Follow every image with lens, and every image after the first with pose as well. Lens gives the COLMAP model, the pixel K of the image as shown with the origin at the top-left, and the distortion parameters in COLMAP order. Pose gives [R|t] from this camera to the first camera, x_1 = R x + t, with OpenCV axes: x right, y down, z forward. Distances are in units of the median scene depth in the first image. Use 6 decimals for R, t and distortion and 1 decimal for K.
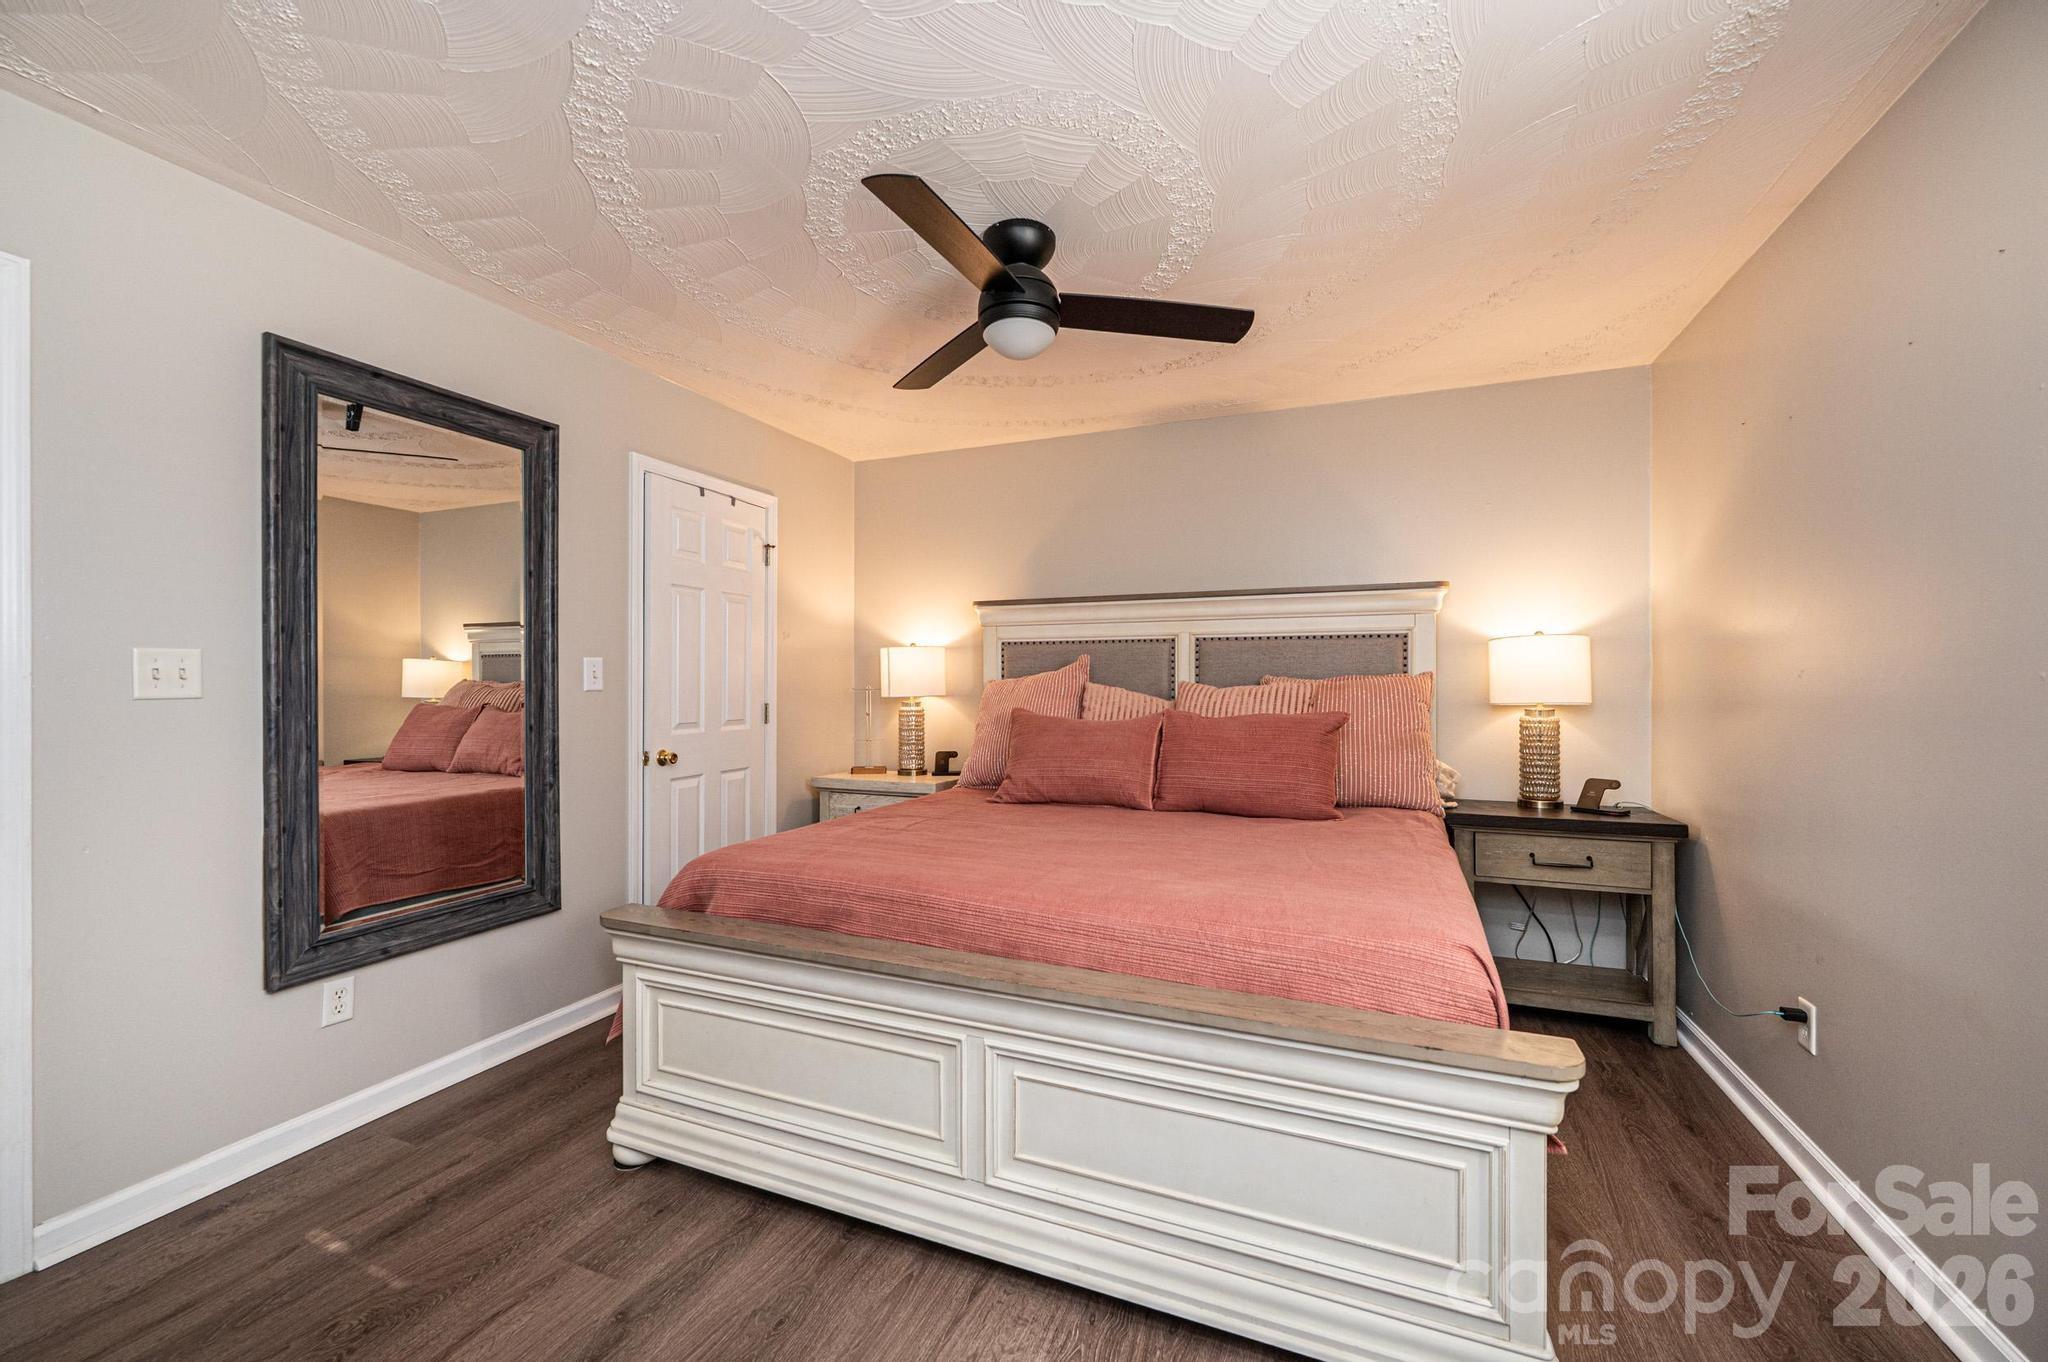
lens RADIAL K [[827.3, 0, 1022.5], [0, 827.3, 682.1], [0, 0, 1]] dist [-0.001052, -0.000087]
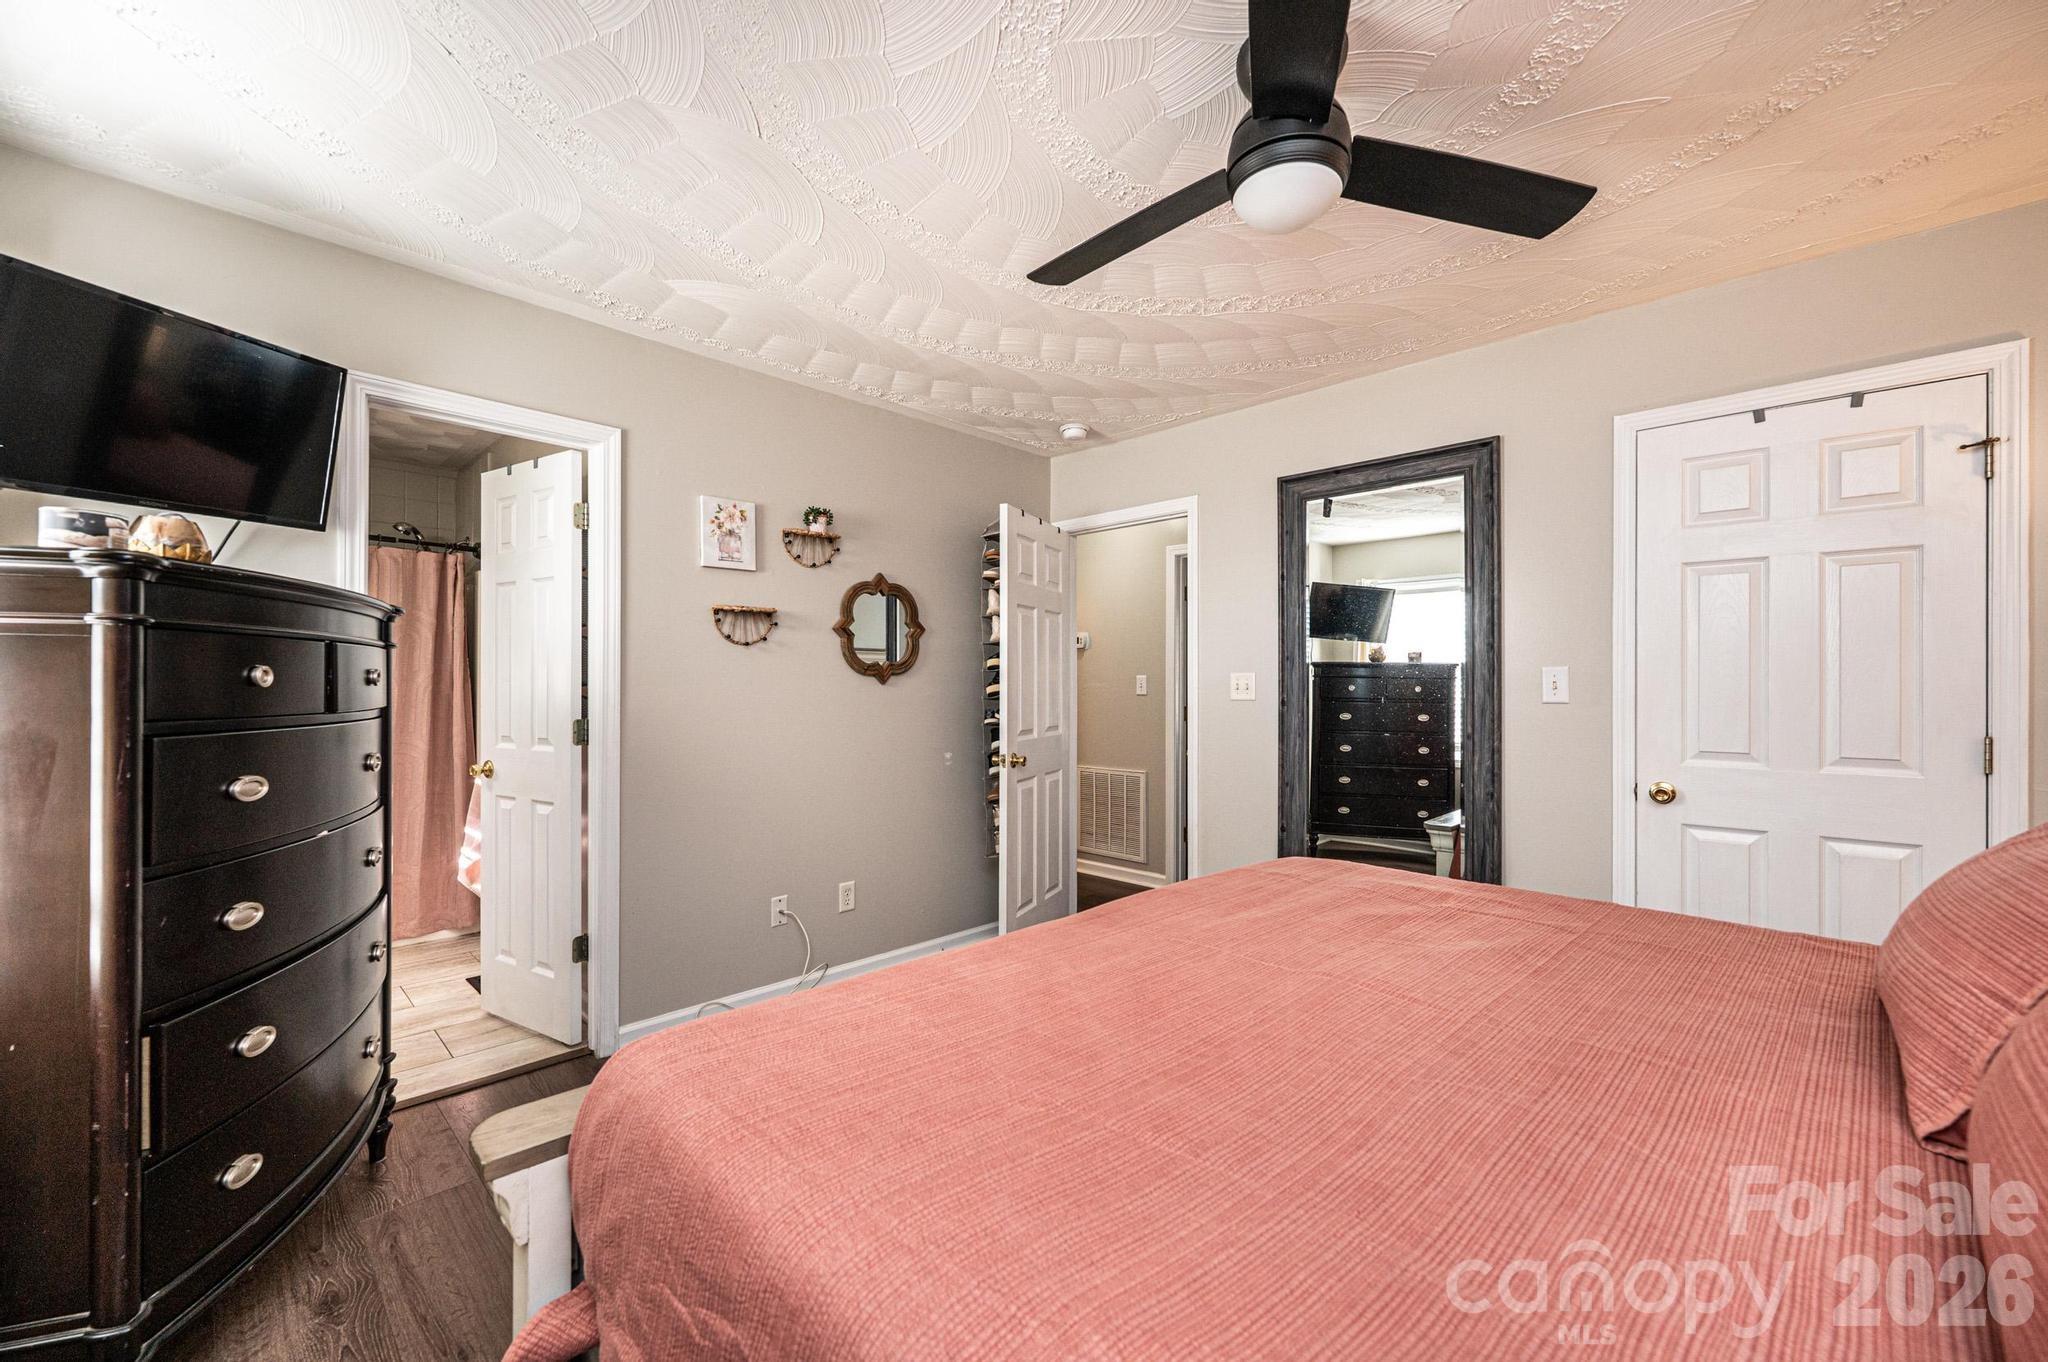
lens RADIAL K [[827.3, 0, 1023.4], [0, 827.3, 683.1], [0, 0, 1]] dist [-0.001052, -0.000087]
pose [[-0.388808, -0.005461, -0.921303, 0.583025], [-0.003677, 0.999984, -0.004376, -0.005777], [0.921312, 0.001686, -0.388821, 0.868476]]
